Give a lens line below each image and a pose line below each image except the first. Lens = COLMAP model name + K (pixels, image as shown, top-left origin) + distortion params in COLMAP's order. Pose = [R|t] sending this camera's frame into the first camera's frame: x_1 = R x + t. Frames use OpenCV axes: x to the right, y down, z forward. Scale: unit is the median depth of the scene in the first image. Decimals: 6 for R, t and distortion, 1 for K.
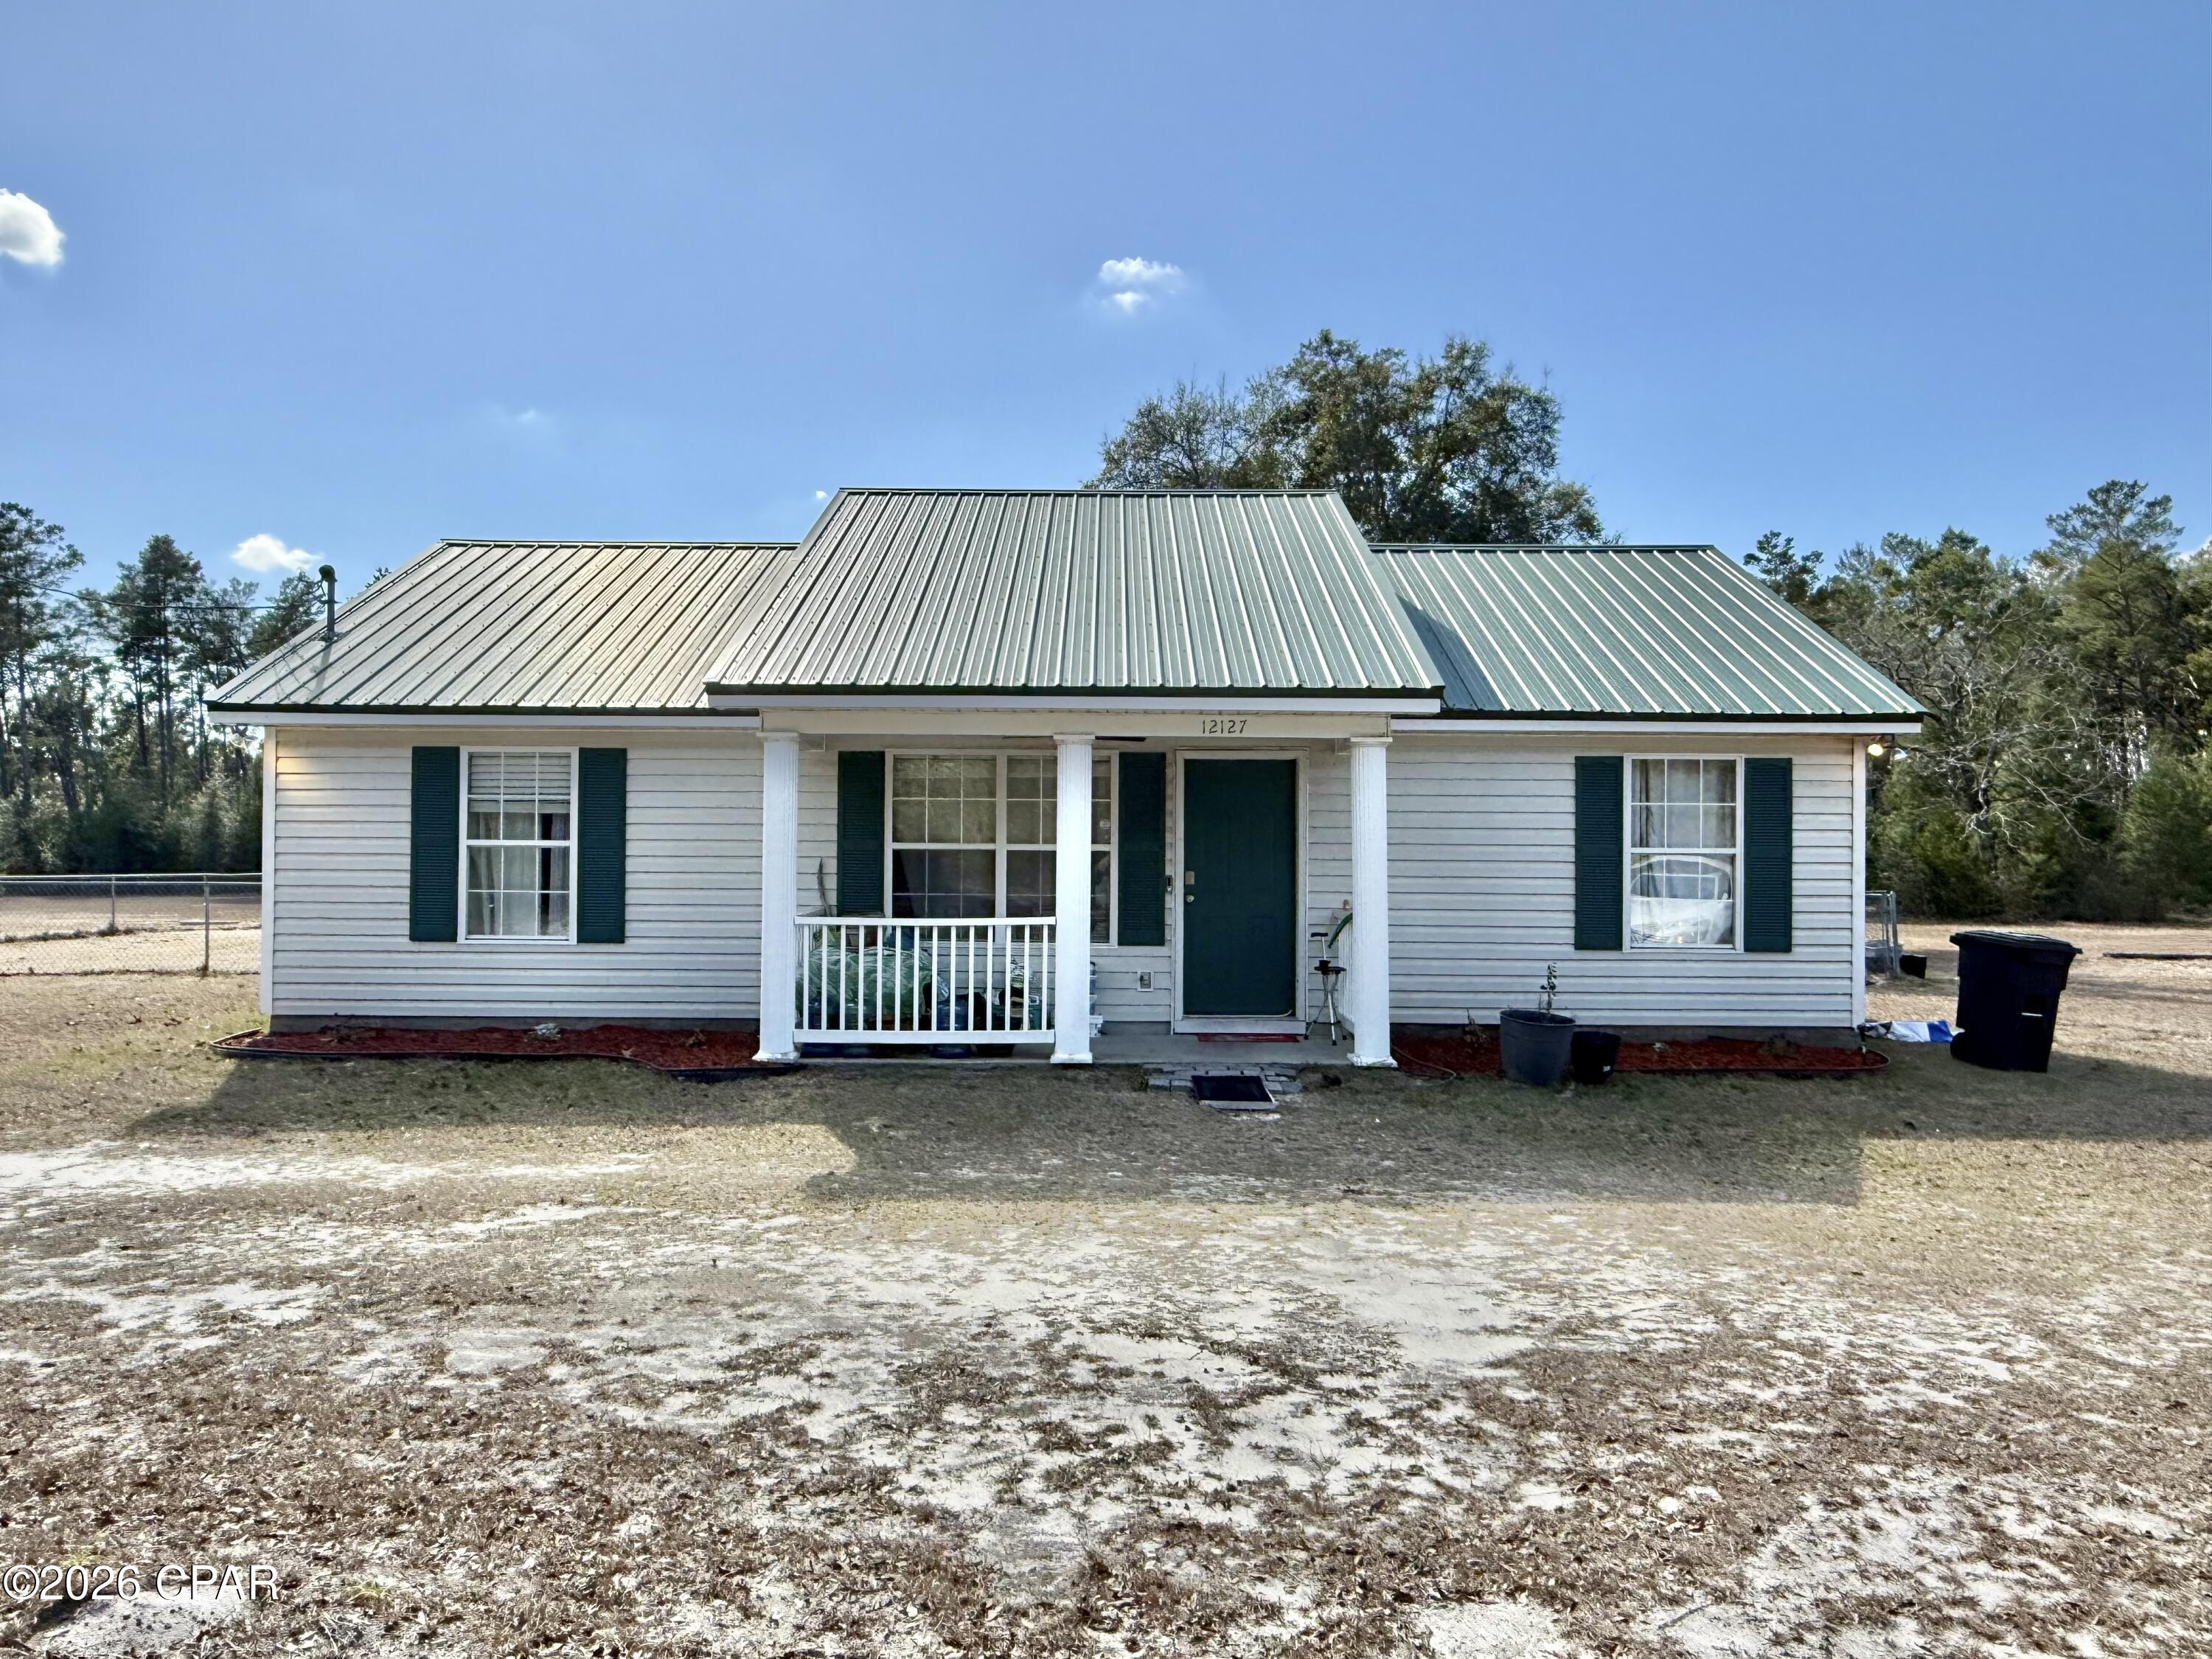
lens RADIAL K [[1636.0, 0, 1106.0], [0, 1636.0, 829.5], [0, 0, 1]] dist [0.002236, 0.001261]
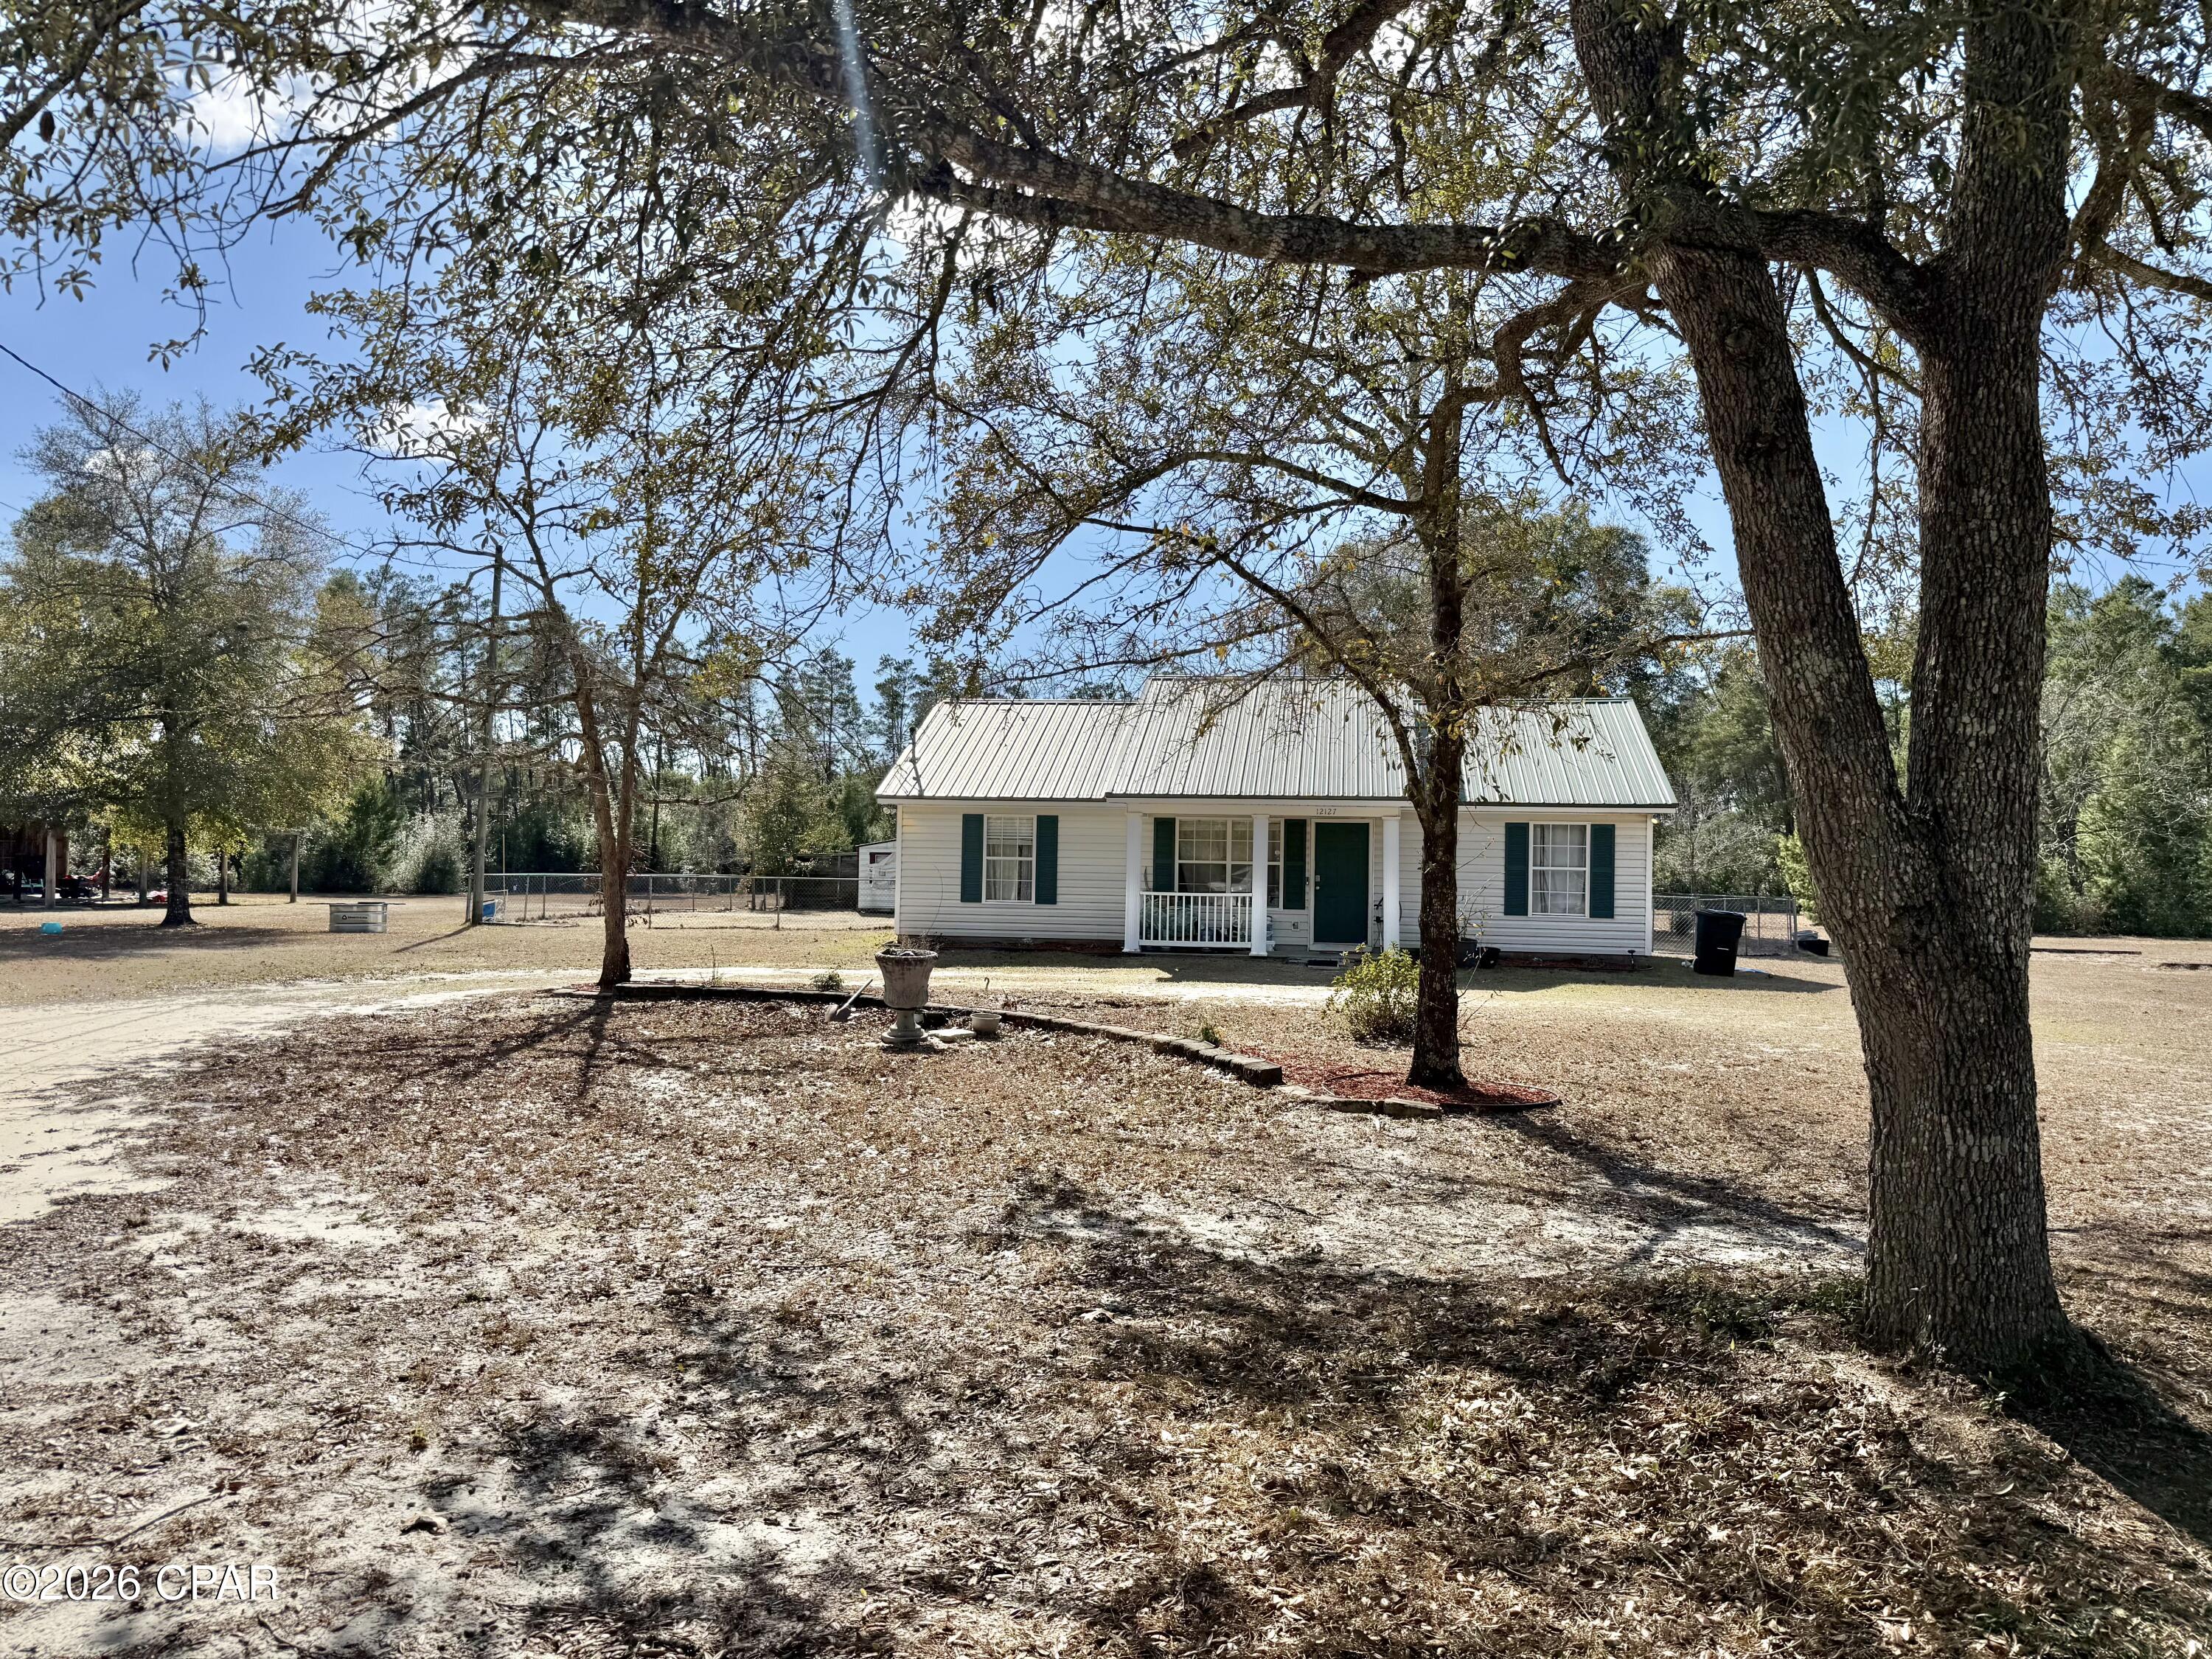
lens RADIAL K [[1549.3, 0, 1106.0], [0, 1549.3, 829.5], [0, 0, 1]] dist [0.060128, 0.000075]
pose [[0.989479, 0.007815, -0.144462, 0.071691], [-0.009286, 0.999912, -0.009514, -0.012019], [0.144375, 0.010755, 0.989465, -1.061405]]
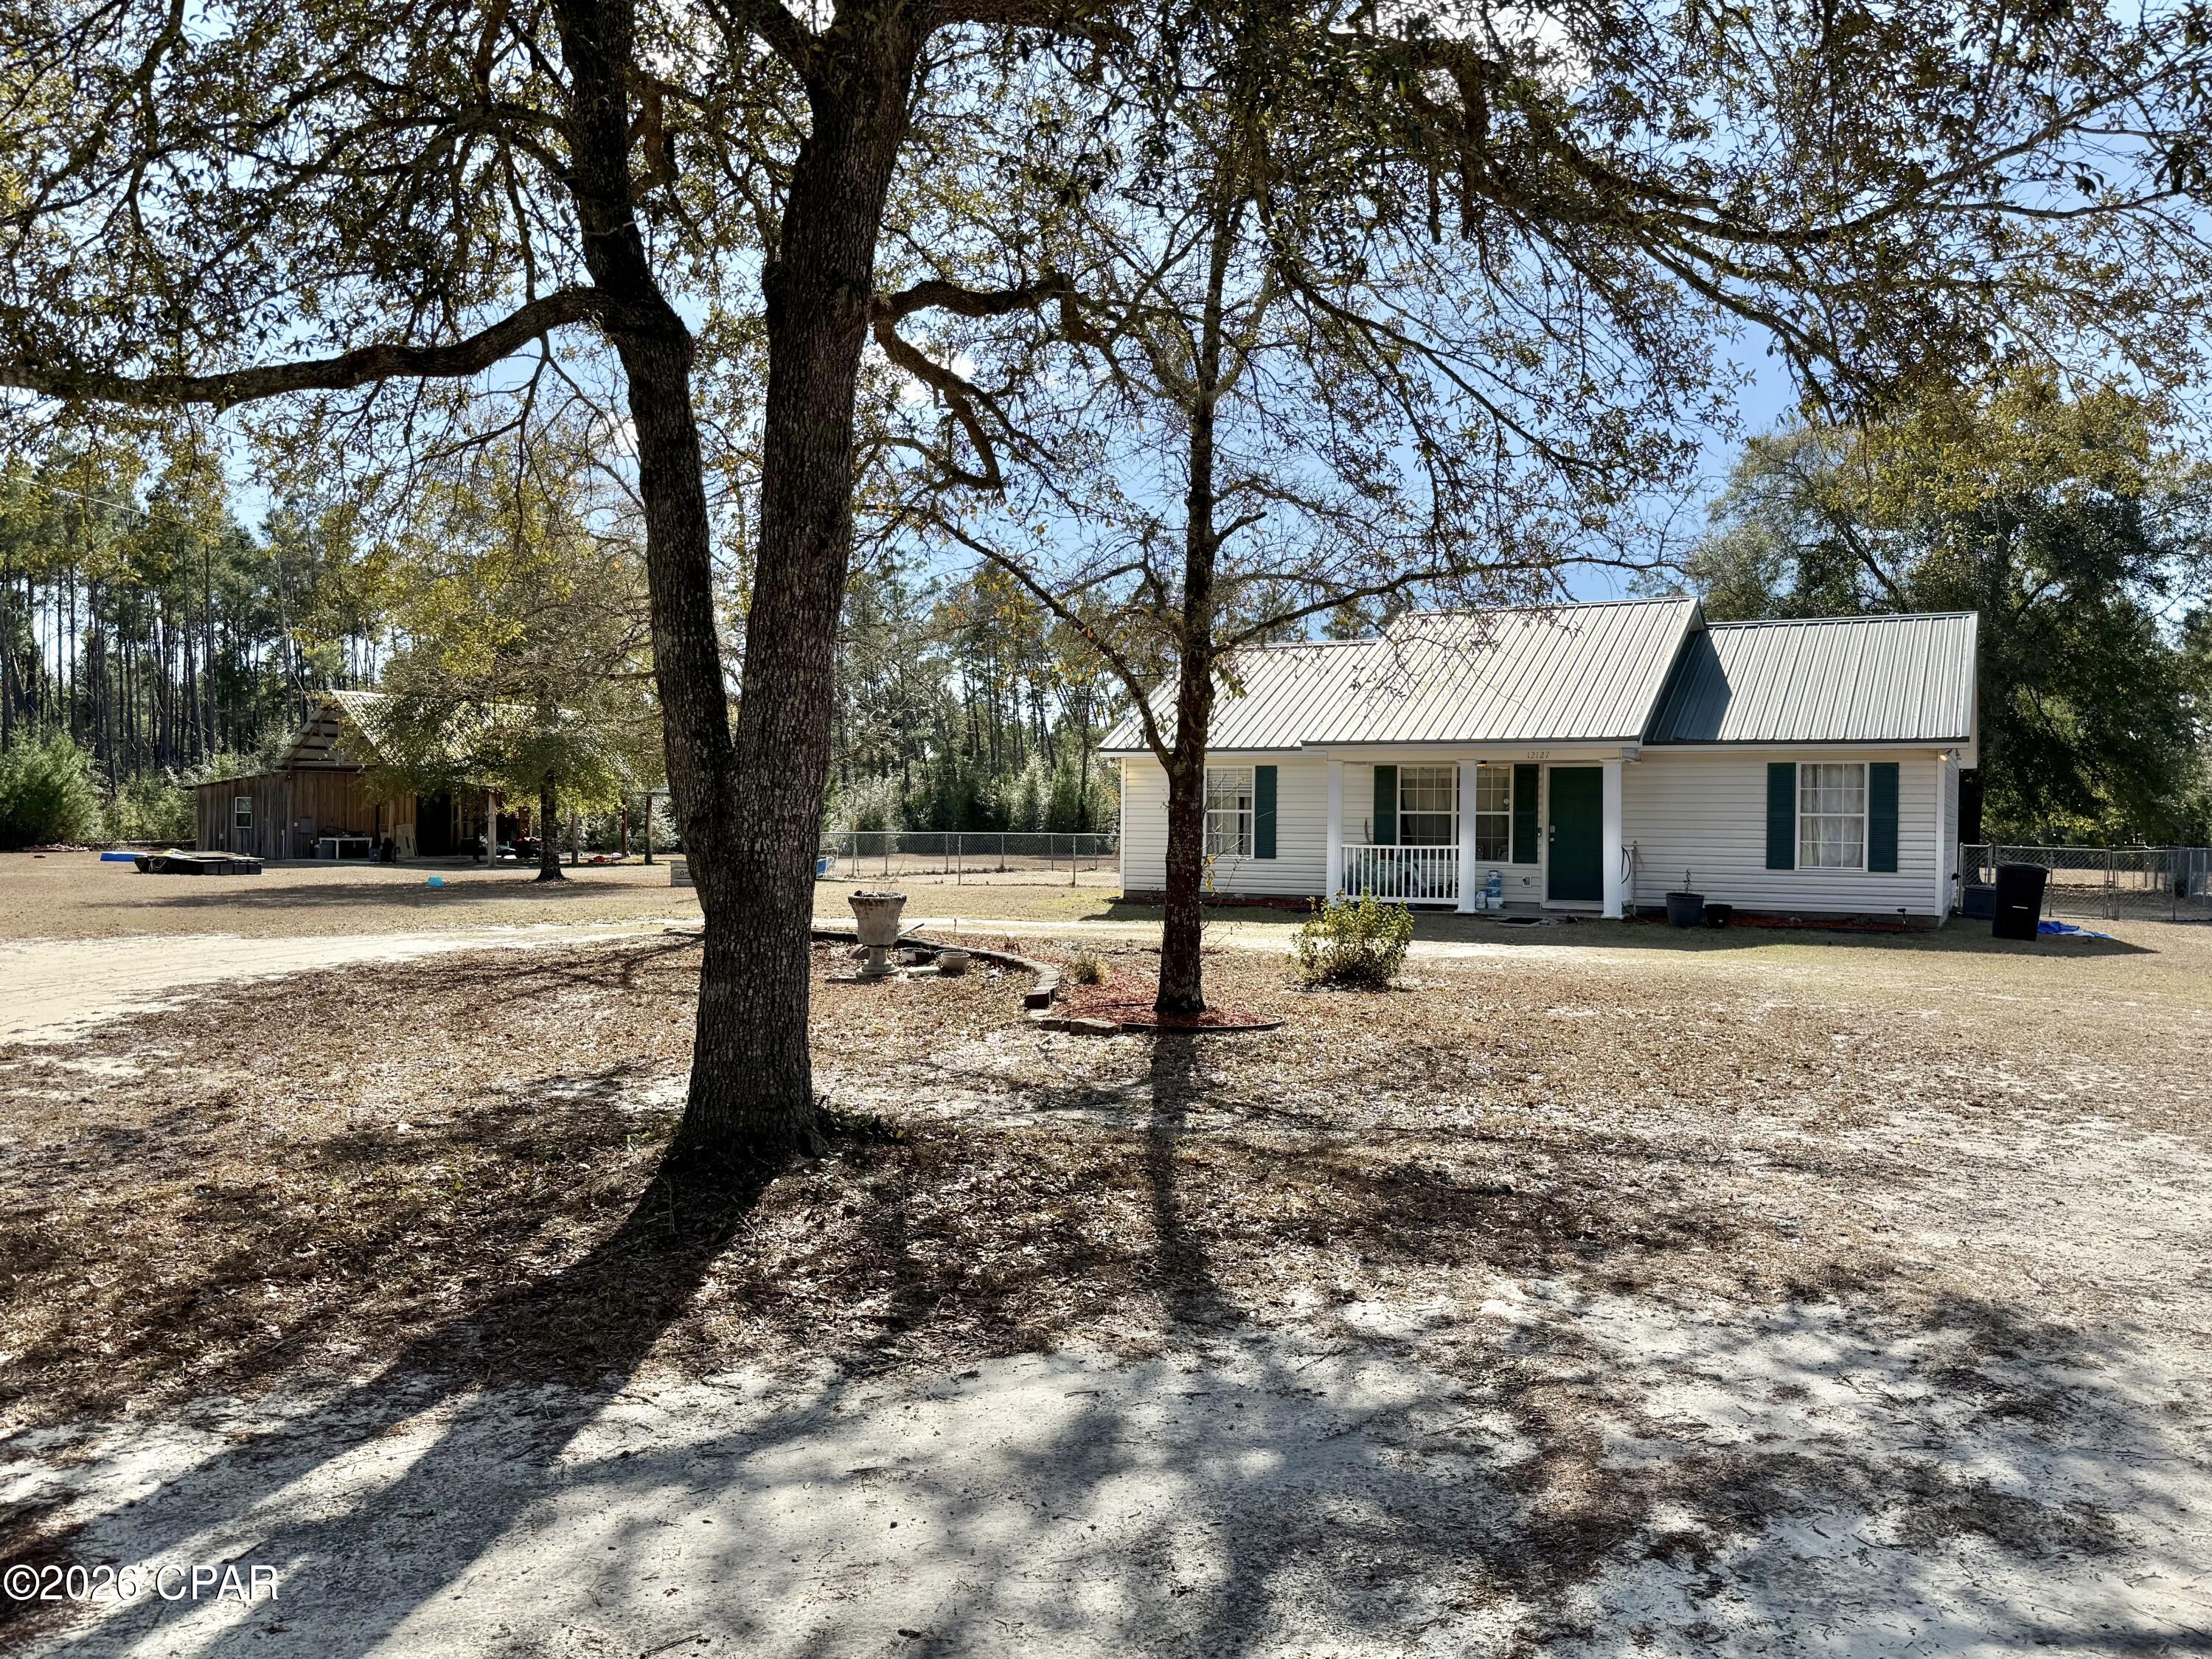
lens RADIAL K [[1746.6, 0, 1106.0], [0, 1746.6, 829.5], [0, 0, 1]] dist [0.039052, -0.000866]
pose [[0.903359, 0.004203, -0.428865, 0.475217], [0.003511, 0.999846, 0.017194, -0.007452], [0.428871, -0.017039, 0.903205, -1.130151]]
